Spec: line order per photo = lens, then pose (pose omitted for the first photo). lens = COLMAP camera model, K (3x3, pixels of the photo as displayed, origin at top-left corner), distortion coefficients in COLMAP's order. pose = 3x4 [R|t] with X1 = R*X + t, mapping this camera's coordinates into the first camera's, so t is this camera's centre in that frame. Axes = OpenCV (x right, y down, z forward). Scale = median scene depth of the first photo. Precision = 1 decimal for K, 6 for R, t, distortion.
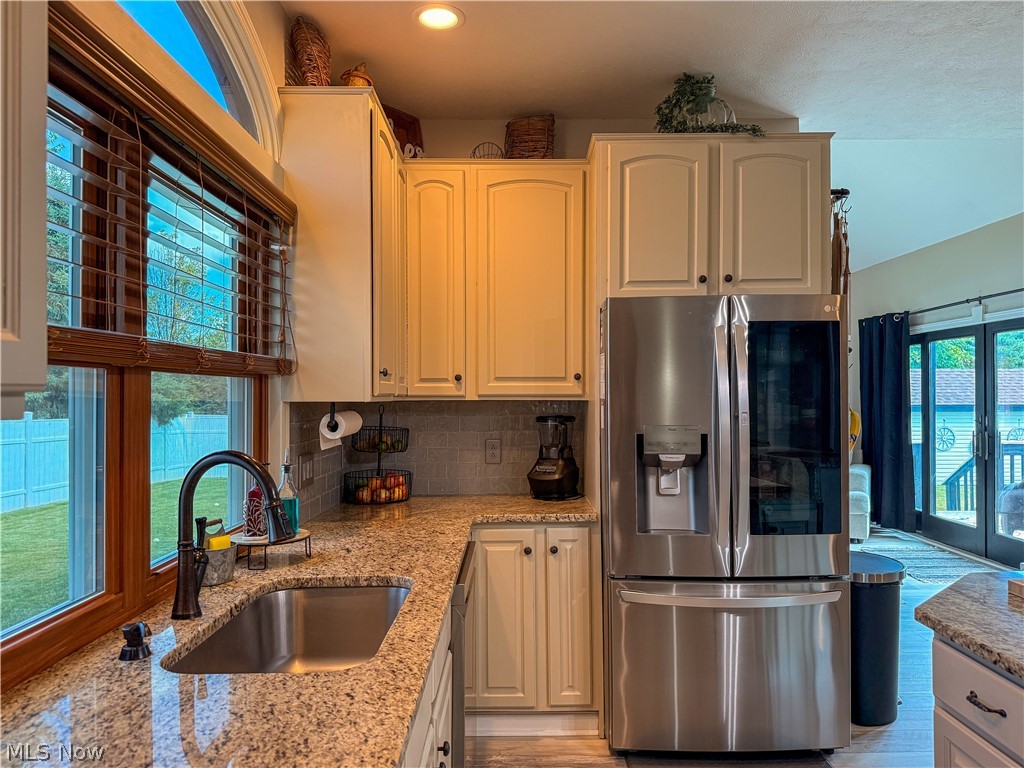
lens RADIAL K [[716.6, 0, 529.0], [0, 716.6, 396.5], [0, 0, 1]] dist [0.046159, -0.002616]
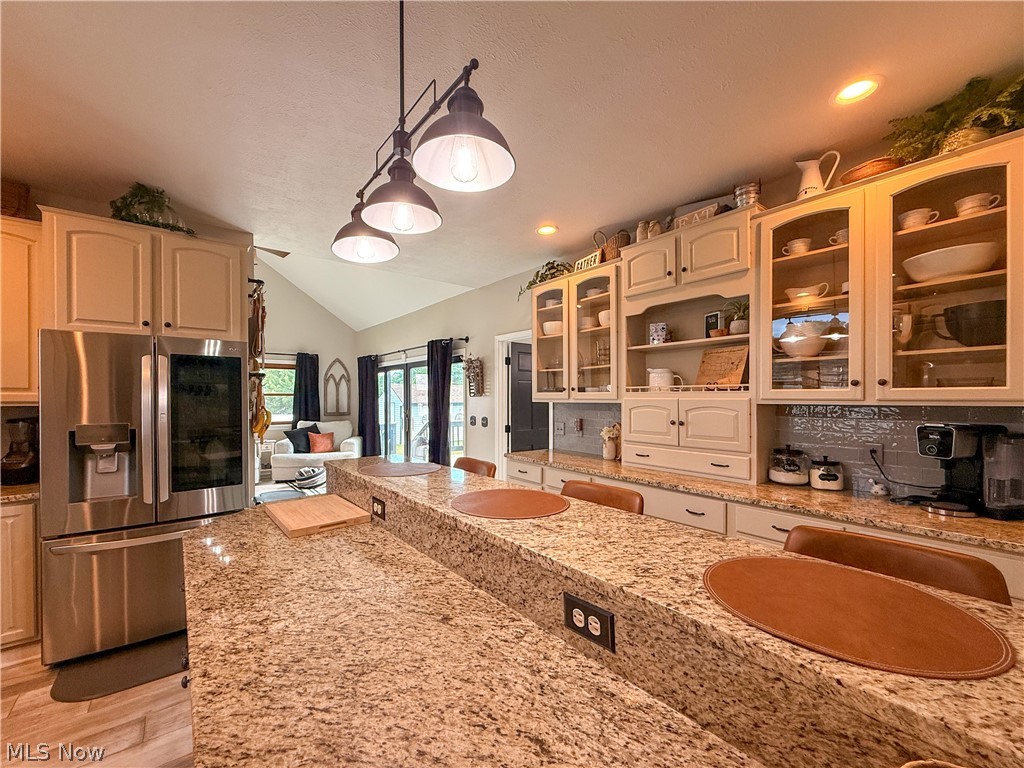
lens RADIAL K [[410.4, 0, 502.7], [0, 410.4, 398.2], [0, 0, 1]] dist [0.000579, -0.000931]
pose [[0.799089, 0.000601, 0.601212, 0.318591], [-0.001389, 0.999999, 0.000847, -0.011583], [-0.601211, -0.001512, 0.799089, -0.113126]]
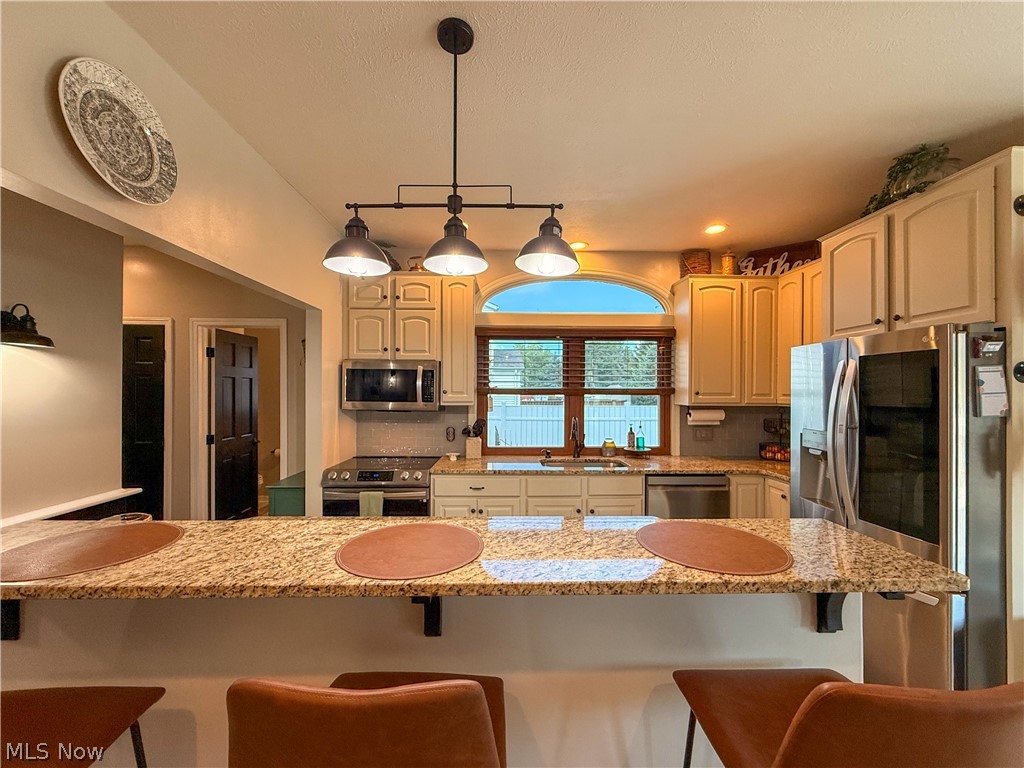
lens RADIAL K [[410.4, 0, 505.1], [0, 410.4, 388.5], [0, 0, 1]] dist [0.000579, -0.000931]
pose [[-0.001359, -0.000455, -0.999999, 0.976437], [-0.003337, 0.999994, -0.000451, -0.040540], [0.999994, 0.003336, -0.001361, 0.332000]]
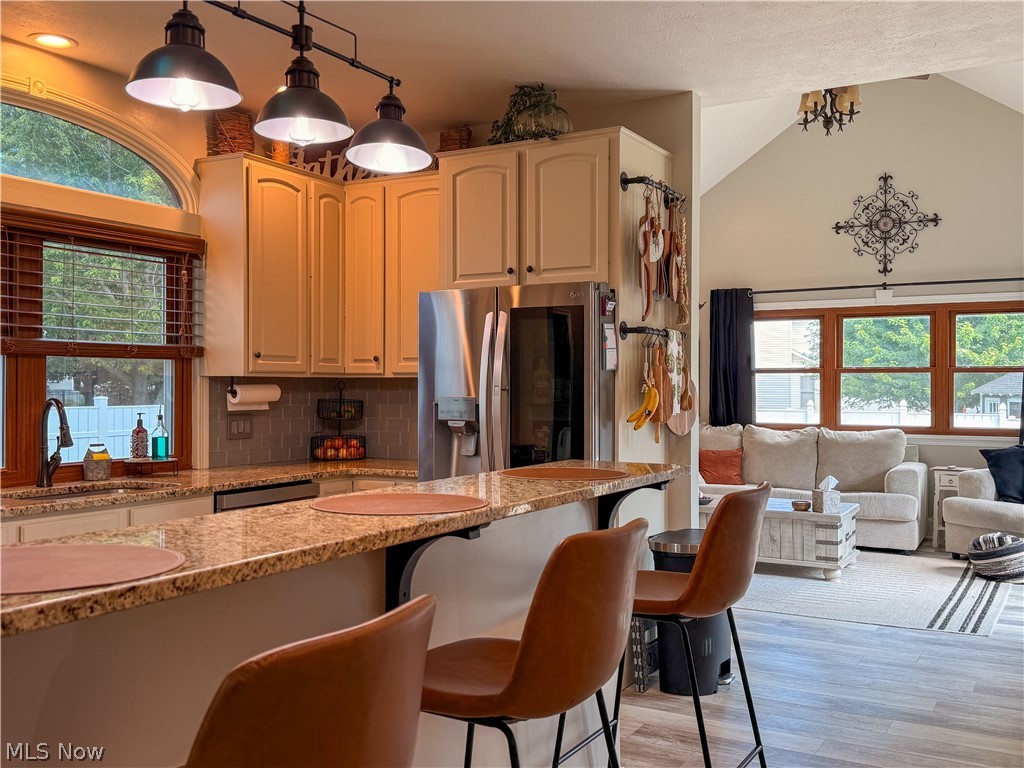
lens RADIAL K [[982.0, 0, 525.7], [0, 982.0, 387.1], [0, 0, 1]] dist [0.054122, 0.000000]
pose [[0.865176, 0.005851, -0.501434, 1.042194], [-0.004902, 0.999983, 0.003210, 0.016638], [0.501444, -0.000319, 0.865190, -0.335697]]
